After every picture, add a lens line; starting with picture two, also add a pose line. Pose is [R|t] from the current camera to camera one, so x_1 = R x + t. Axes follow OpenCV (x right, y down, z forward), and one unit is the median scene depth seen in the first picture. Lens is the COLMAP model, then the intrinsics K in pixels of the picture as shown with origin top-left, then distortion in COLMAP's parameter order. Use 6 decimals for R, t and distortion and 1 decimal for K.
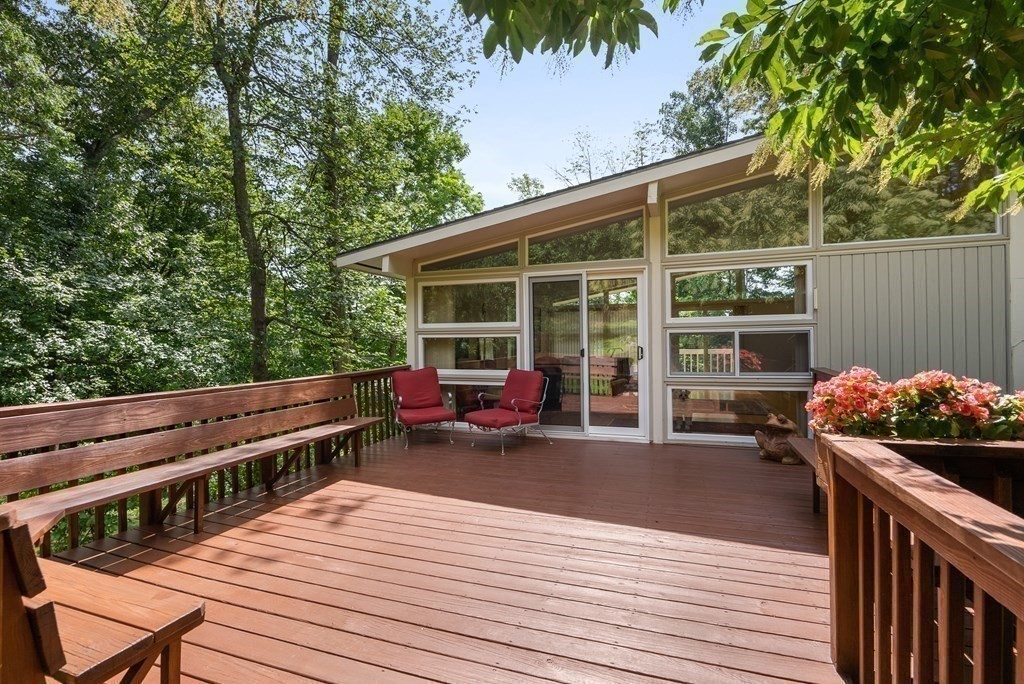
lens RADIAL K [[465.0, 0, 511.0], [0, 465.0, 346.7], [0, 0, 1]] dist [0.000783, 0.000009]
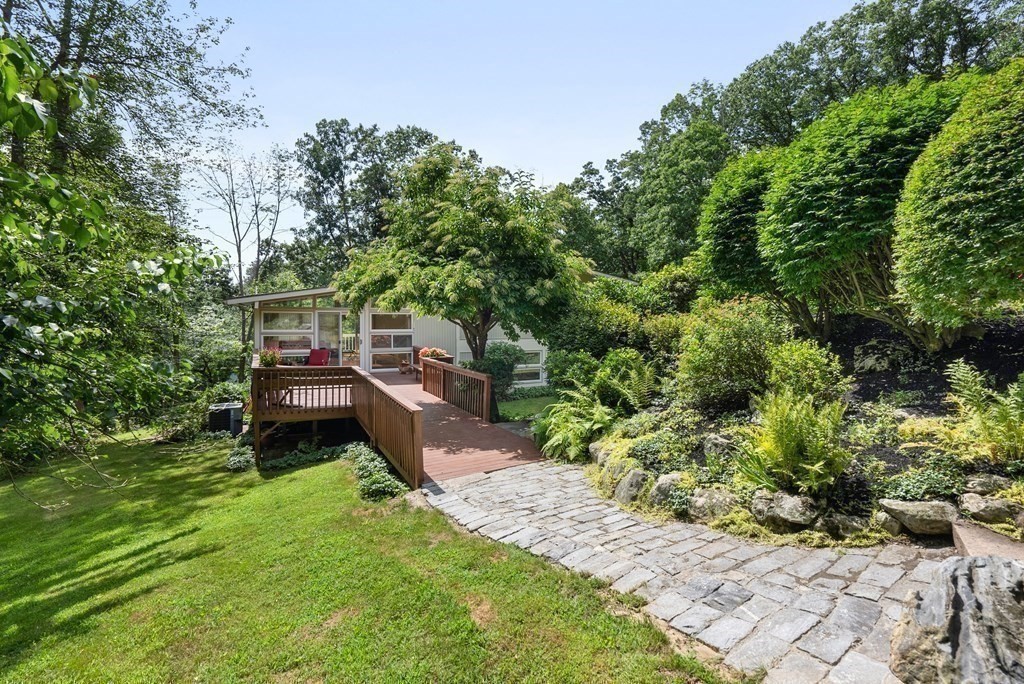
lens RADIAL K [[465.0, 0, 511.0], [0, 465.0, 346.7], [0, 0, 1]] dist [0.000783, 0.000009]
pose [[0.668356, -0.031565, 0.743171, -1.147338], [-0.015494, 0.998292, 0.056334, -0.121877], [-0.743680, -0.049166, 0.666725, -1.472037]]
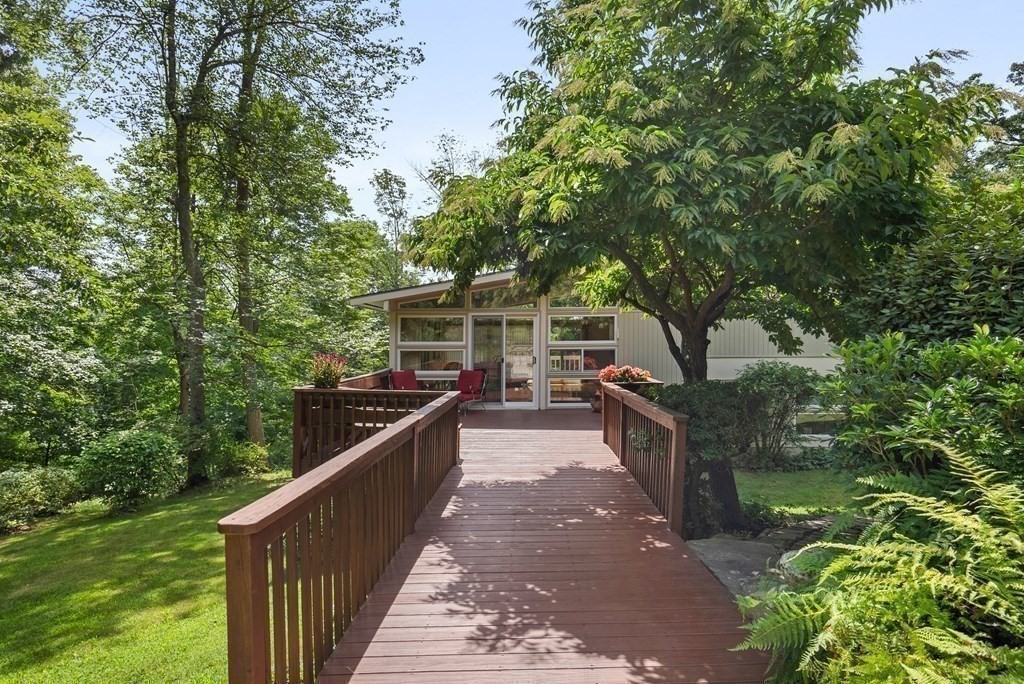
lens RADIAL K [[575.2, 0, 515.3], [0, 575.2, 375.9], [0, 0, 1]] dist [0.004578, 0.001642]
pose [[0.942375, -0.015061, 0.334220, -0.520181], [-0.001310, 0.998812, 0.048705, -0.032318], [-0.334556, -0.046336, 0.941236, -1.043655]]
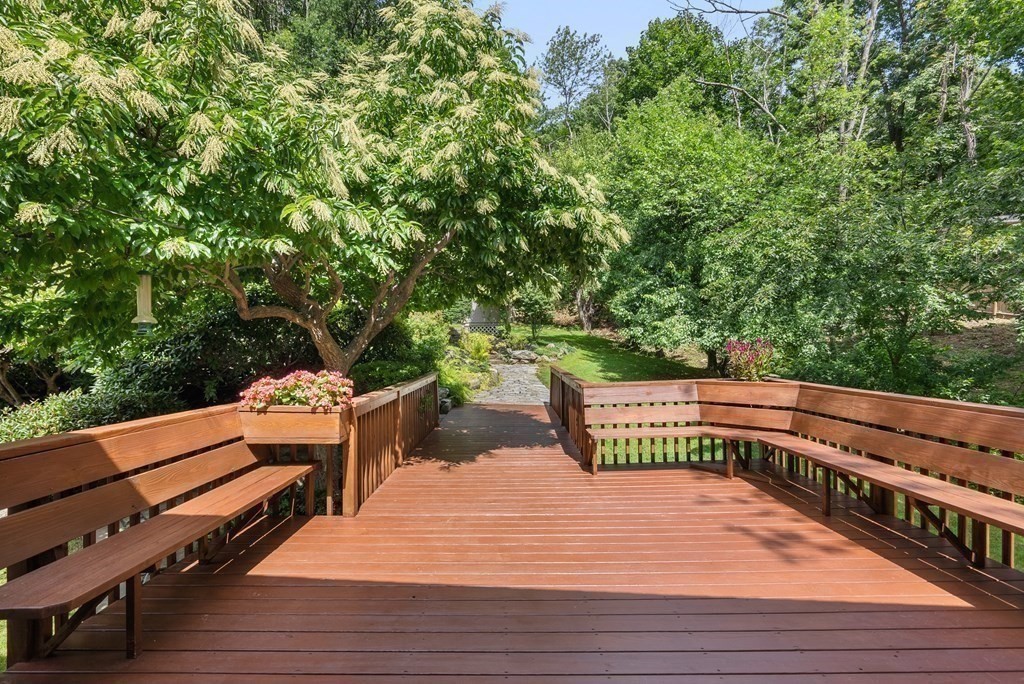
lens RADIAL K [[465.0, 0, 511.0], [0, 465.0, 346.7], [0, 0, 1]] dist [0.000783, 0.000009]
pose [[-0.949727, 0.006998, -0.313001, 0.247259], [0.007361, 0.999973, 0.000023, -0.000977], [0.312992, -0.002282, -0.949753, 1.191891]]
